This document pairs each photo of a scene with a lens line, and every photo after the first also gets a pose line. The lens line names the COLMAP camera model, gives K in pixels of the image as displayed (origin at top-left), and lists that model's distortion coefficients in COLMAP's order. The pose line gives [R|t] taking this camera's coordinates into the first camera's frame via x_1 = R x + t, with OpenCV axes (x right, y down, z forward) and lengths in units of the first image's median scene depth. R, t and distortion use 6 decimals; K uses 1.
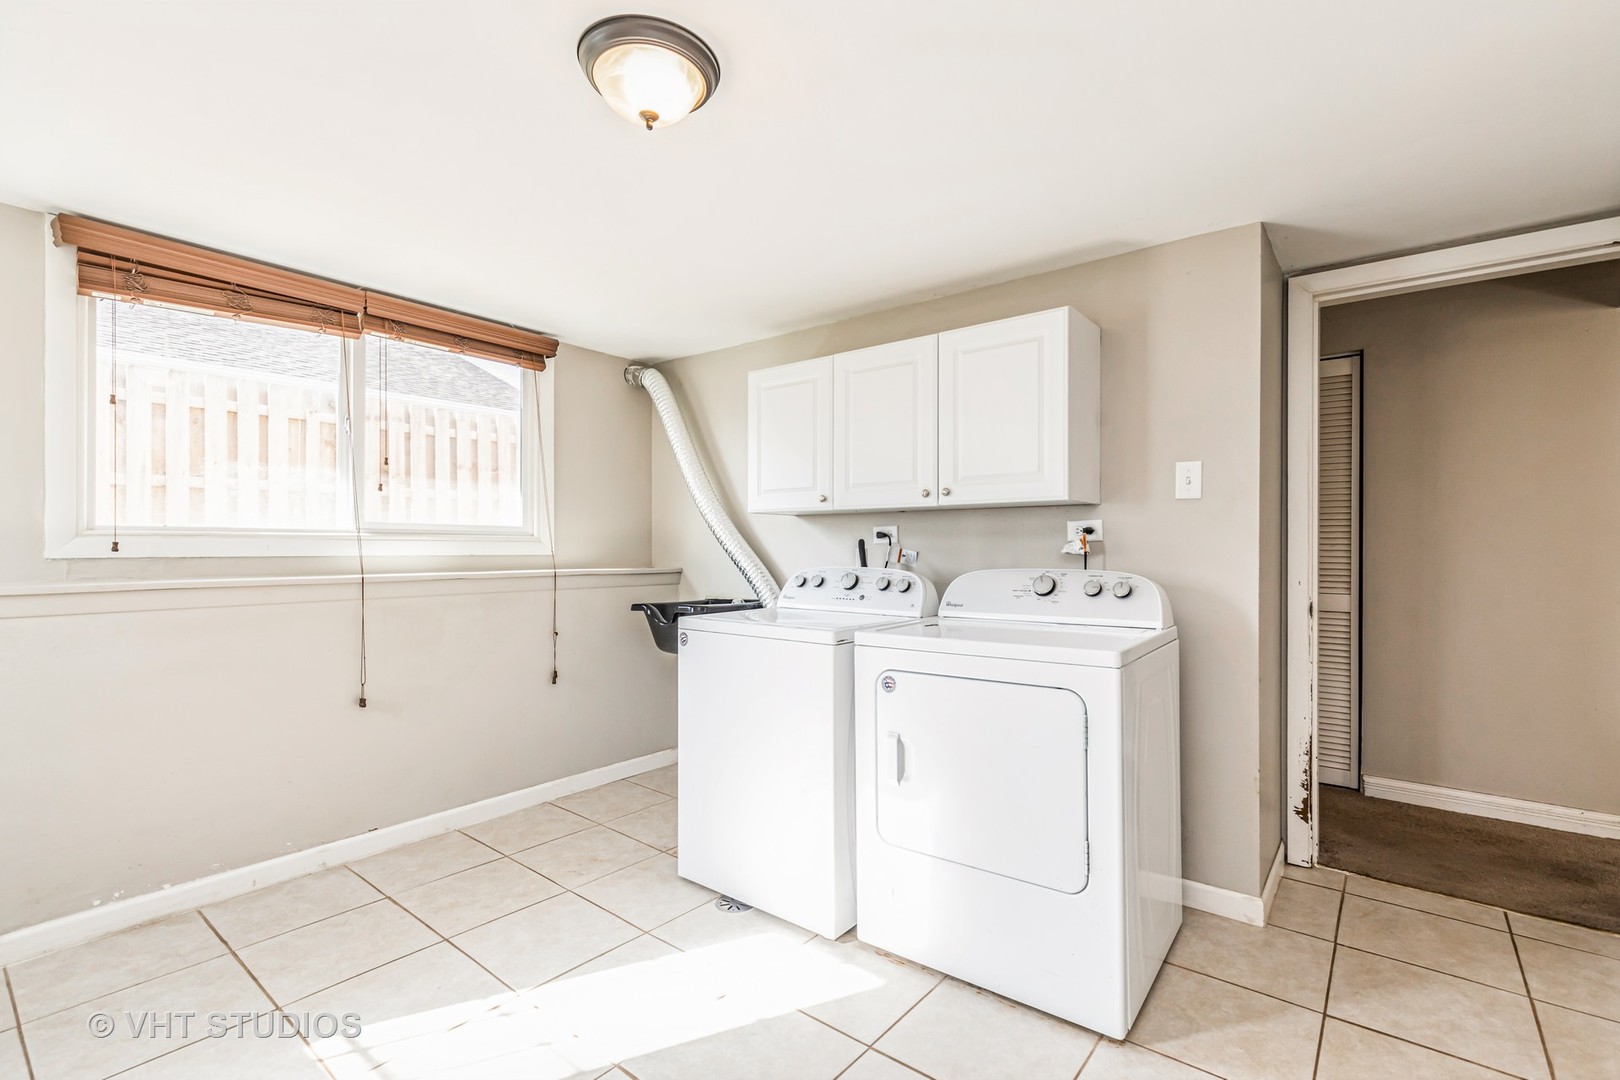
lens RADIAL K [[727.1, 0, 815.6], [0, 727.1, 544.3], [0, 0, 1]] dist [0.000796, 0.000377]
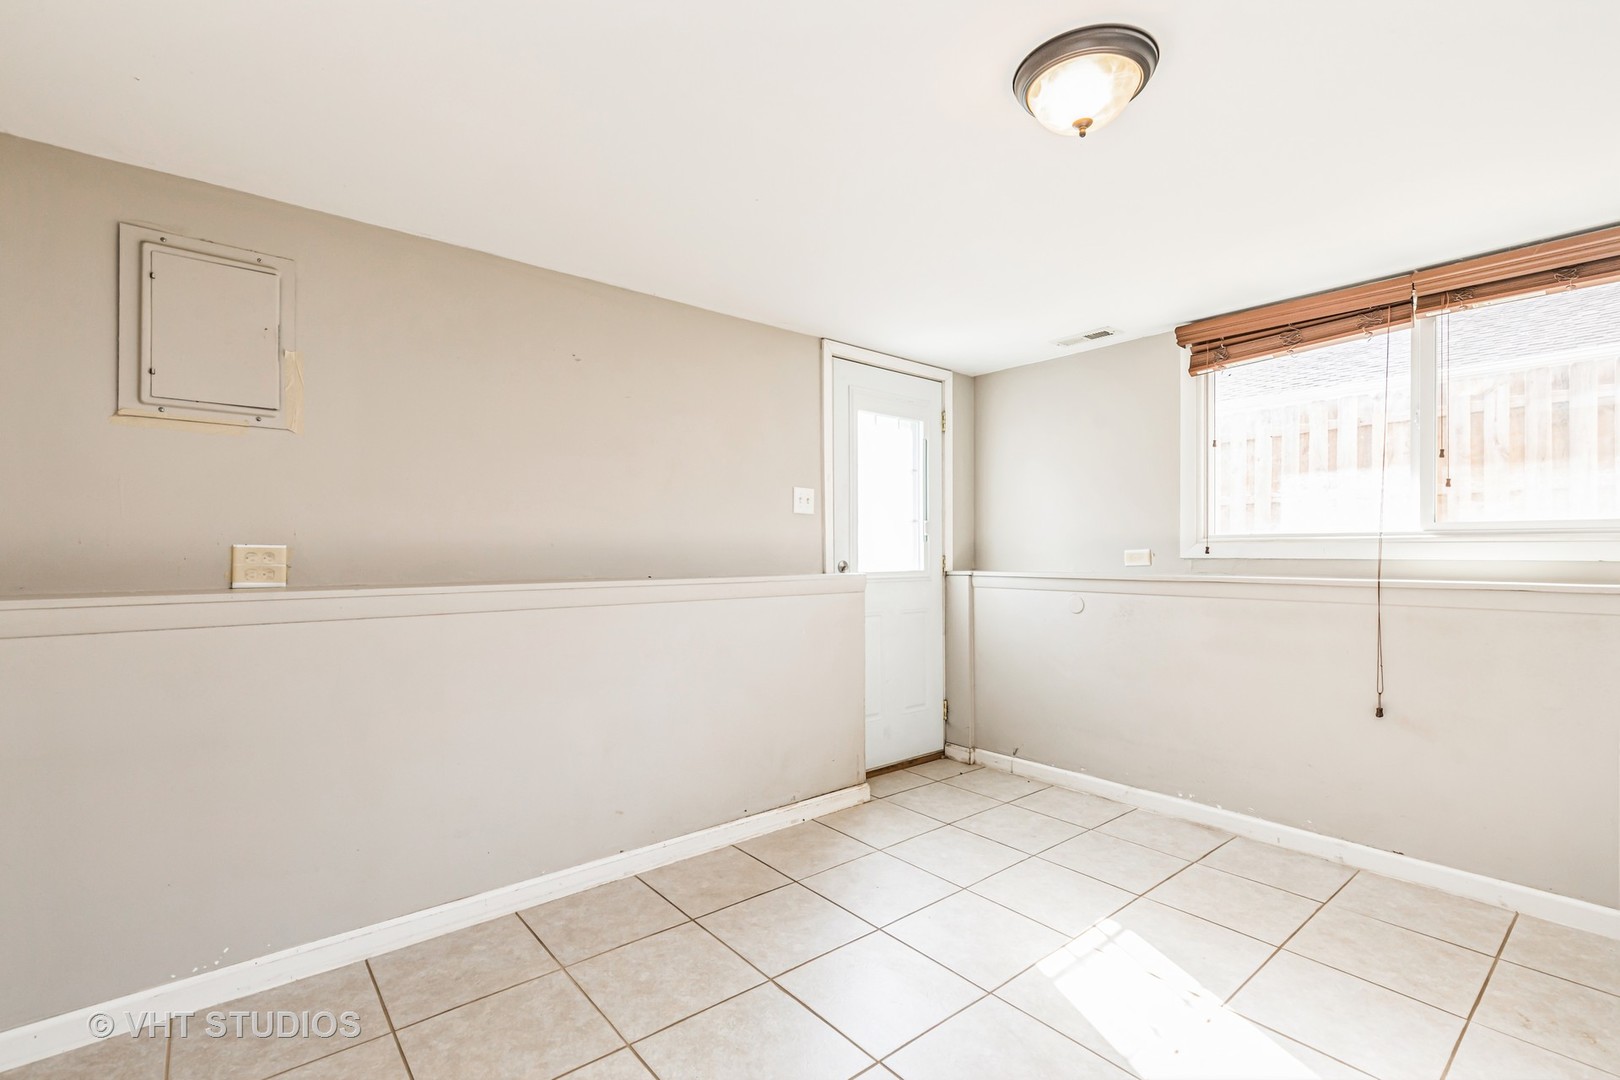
lens RADIAL K [[727.1, 0, 815.6], [0, 727.1, 544.3], [0, 0, 1]] dist [0.000796, 0.000377]
pose [[-0.199905, -0.009261, -0.979772, 0.510149], [0.004619, 0.999935, -0.010394, 0.003126], [0.979804, -0.006603, -0.199849, 0.505631]]
